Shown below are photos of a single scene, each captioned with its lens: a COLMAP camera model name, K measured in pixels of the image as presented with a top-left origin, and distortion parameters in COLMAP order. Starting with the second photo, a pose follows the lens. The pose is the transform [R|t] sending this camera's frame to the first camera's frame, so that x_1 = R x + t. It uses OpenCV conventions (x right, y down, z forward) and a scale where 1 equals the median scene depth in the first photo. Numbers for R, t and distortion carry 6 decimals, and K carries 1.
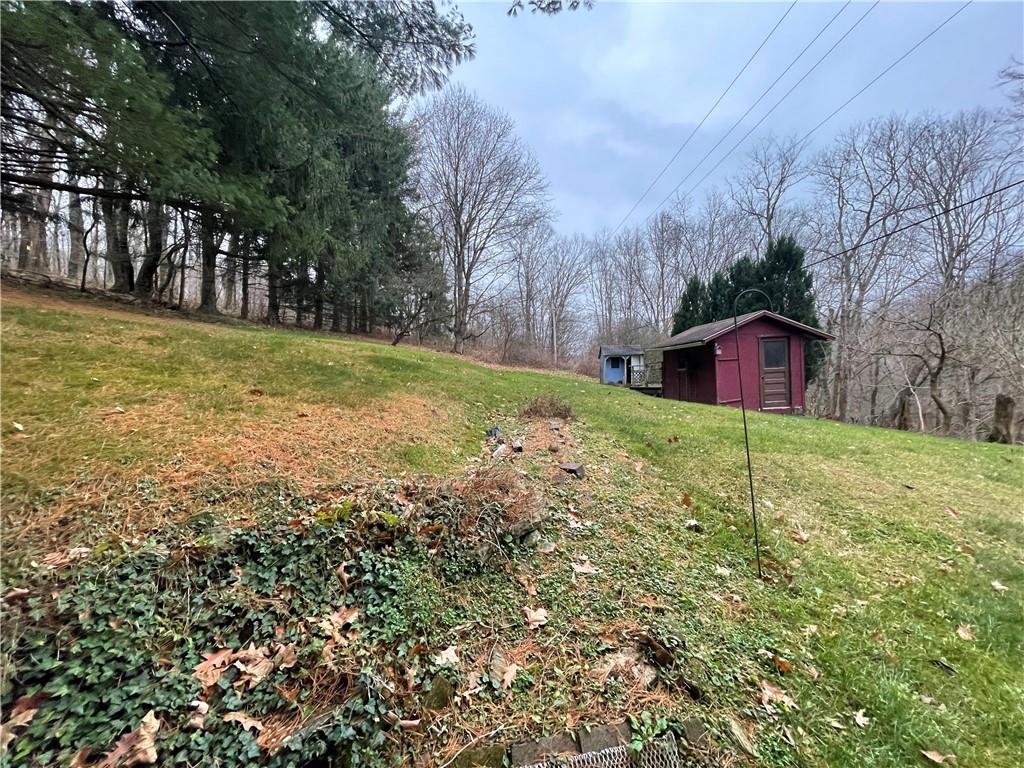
lens RADIAL K [[412.5, 0, 506.2], [0, 412.5, 384.9], [0, 0, 1]] dist [0.001332, 0.000239]
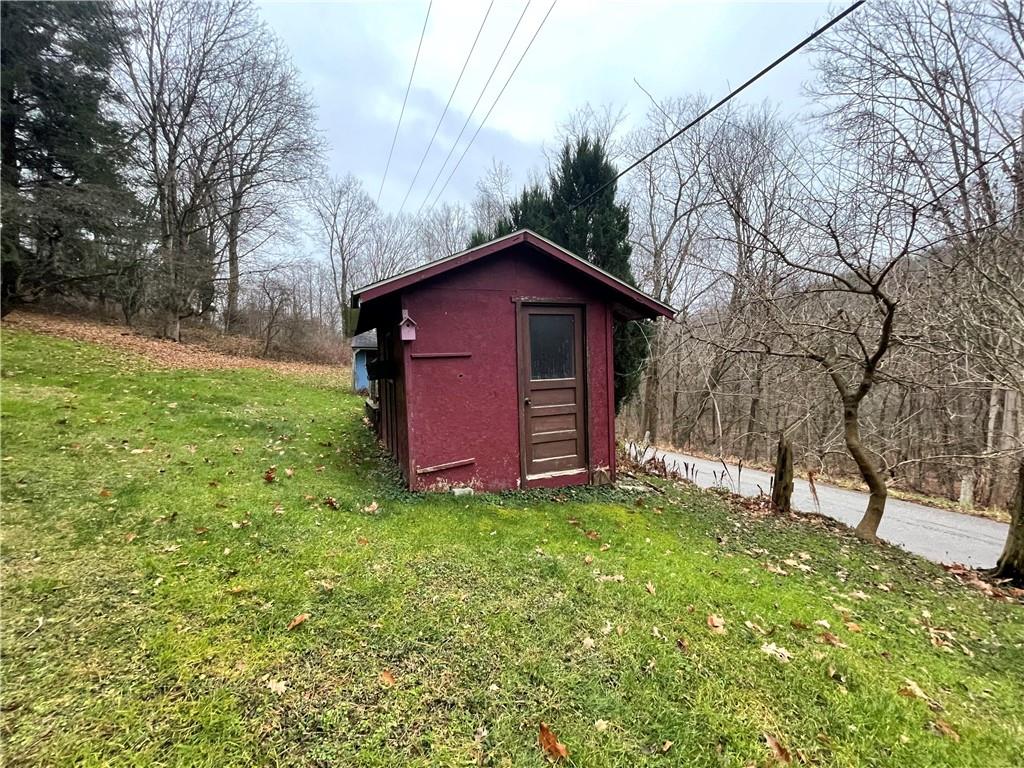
lens RADIAL K [[412.5, 0, 506.2], [0, 412.5, 384.9], [0, 0, 1]] dist [0.001332, 0.000239]
pose [[0.935807, 0.000421, 0.352512, 0.386045], [-0.003843, 0.999952, 0.009009, -0.032335], [-0.352491, -0.009785, 0.935764, 0.528129]]
